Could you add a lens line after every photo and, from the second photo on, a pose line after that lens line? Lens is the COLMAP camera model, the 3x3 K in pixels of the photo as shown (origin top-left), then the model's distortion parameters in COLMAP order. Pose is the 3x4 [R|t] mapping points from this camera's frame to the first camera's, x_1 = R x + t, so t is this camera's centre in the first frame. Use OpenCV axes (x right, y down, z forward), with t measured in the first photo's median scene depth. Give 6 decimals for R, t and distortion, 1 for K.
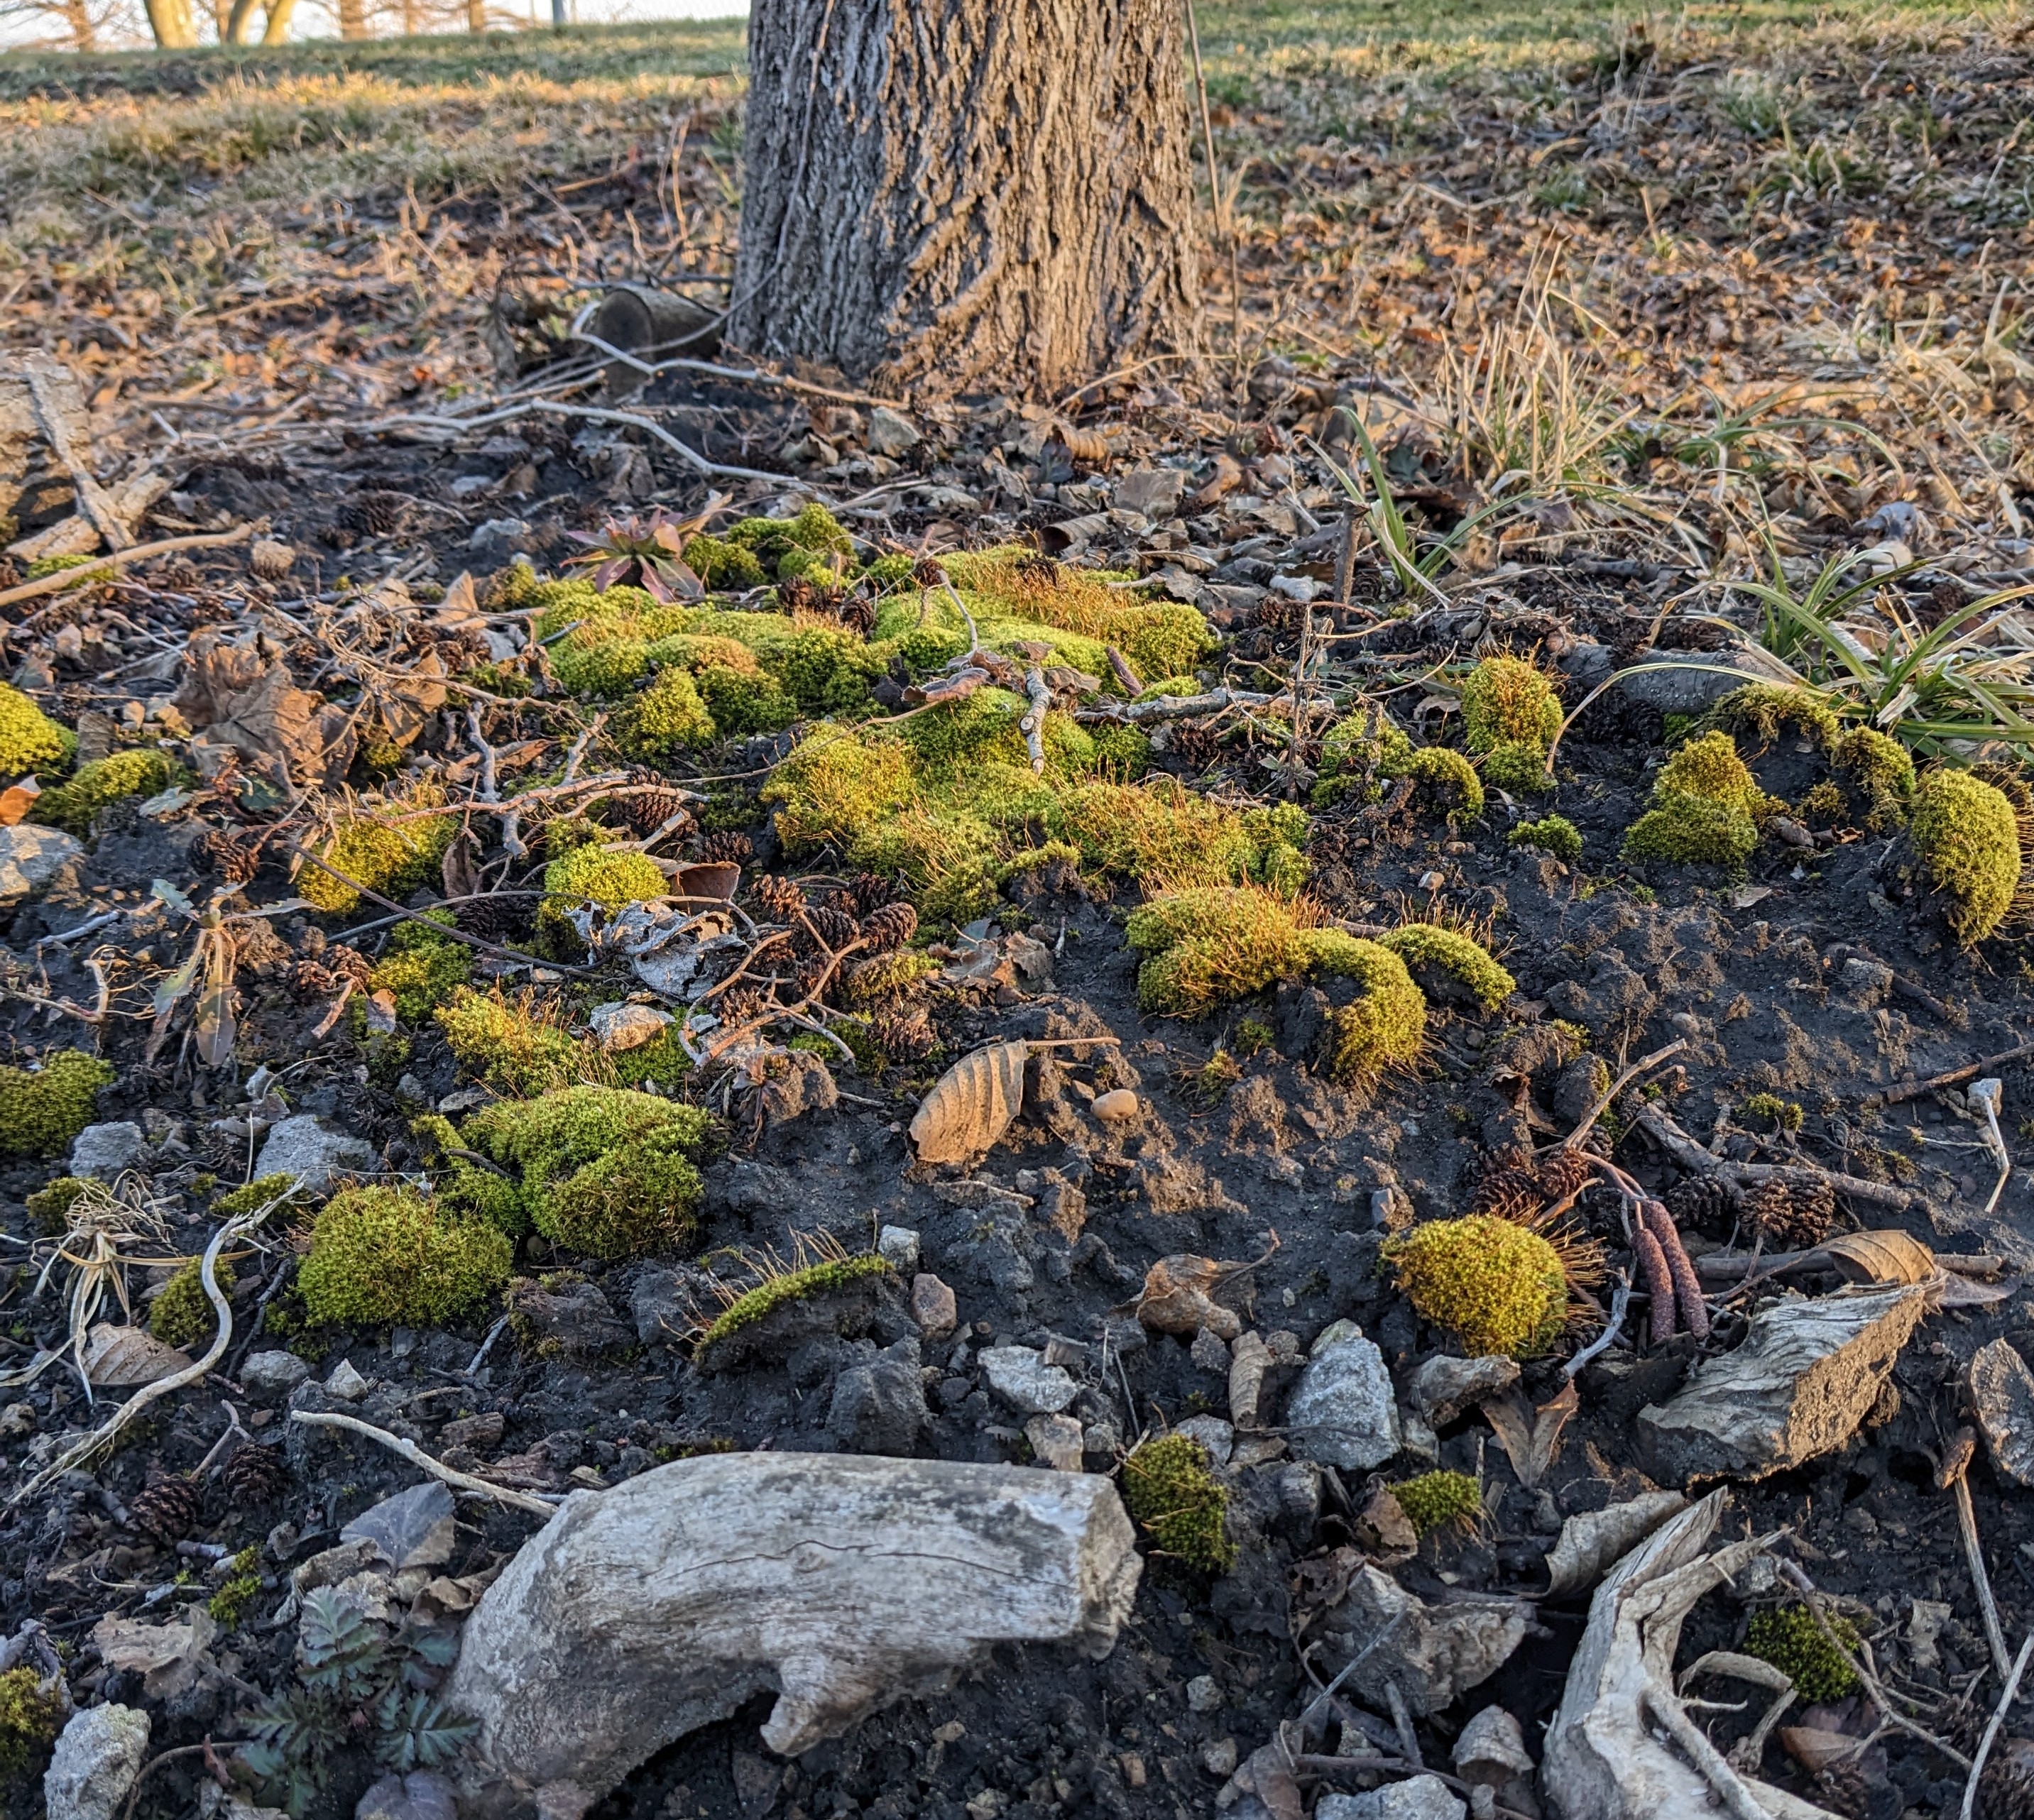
lens RADIAL K [[1856.3, 0, 1004.9], [0, 1856.3, 904.7], [0, 0, 1]] dist [0.017451, -0.048813]
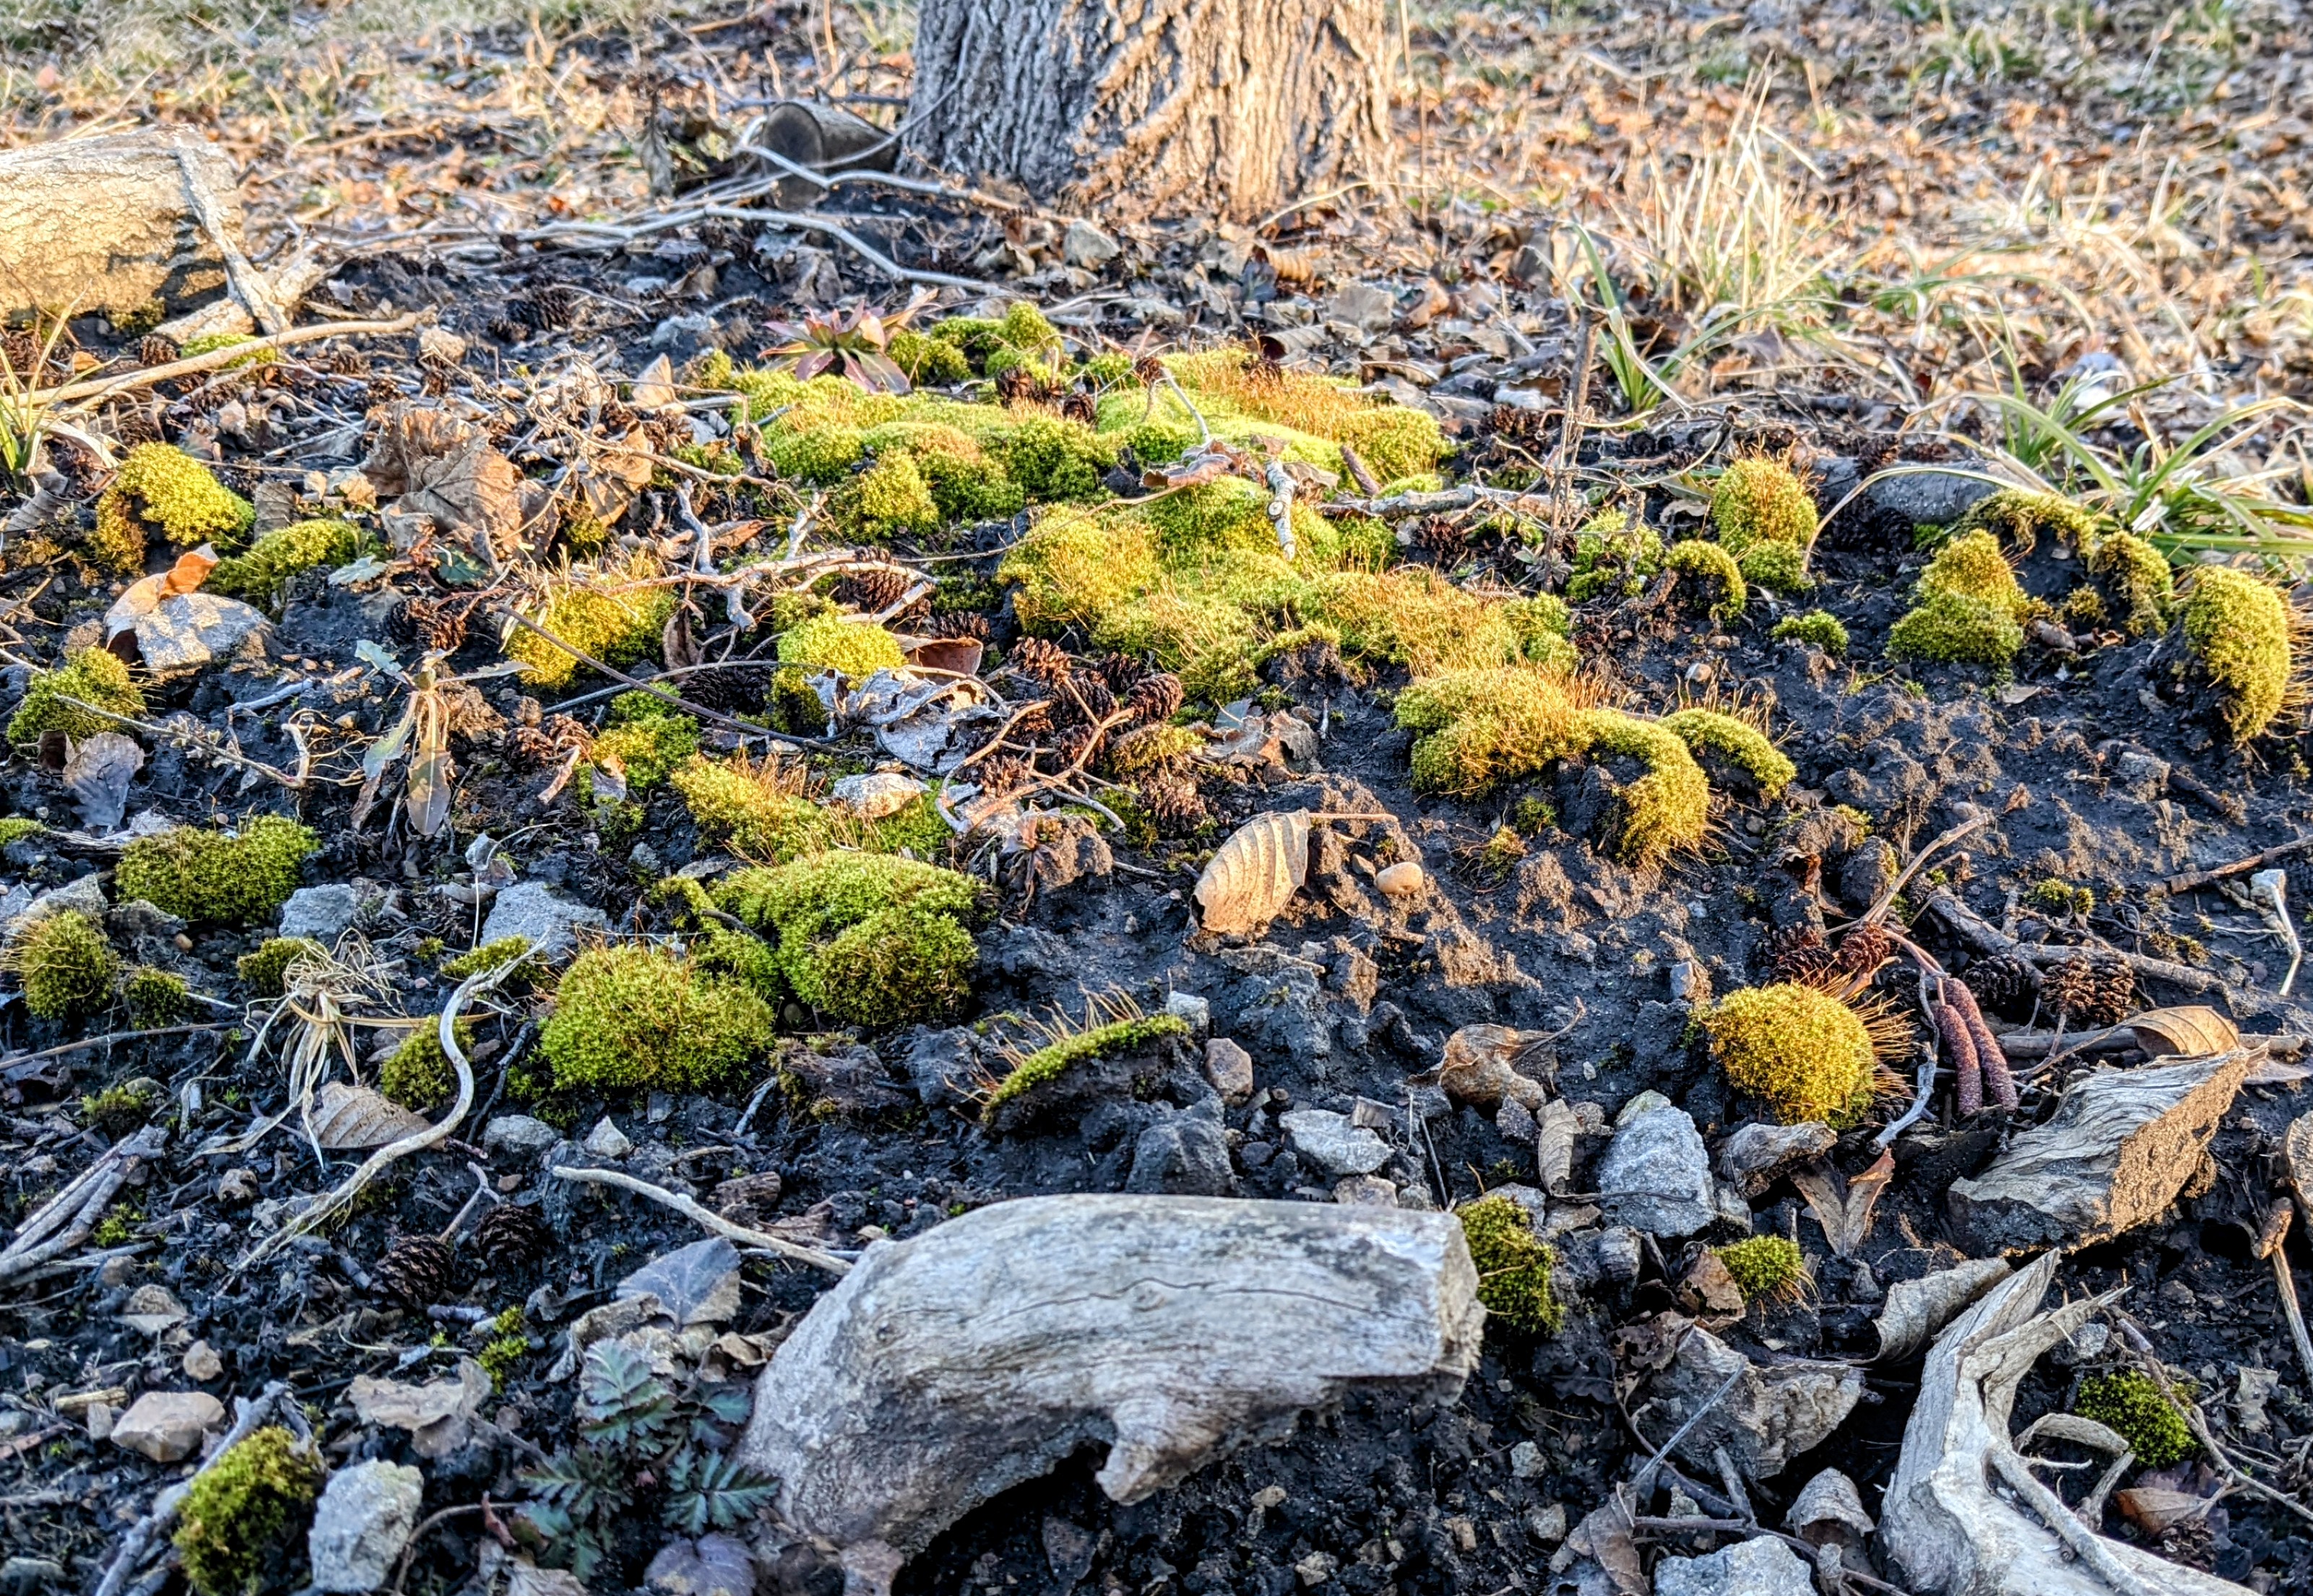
lens RADIAL K [[1892.3, 0, 1190.1], [0, 1892.3, 830.5], [0, 0, 1]] dist [-0.002710, -0.013182]
pose [[0.998374, 0.015182, 0.054946, -0.095385], [-0.015278, 0.999882, 0.001320, 0.077835], [-0.054920, -0.002158, 0.998488, 0.029978]]
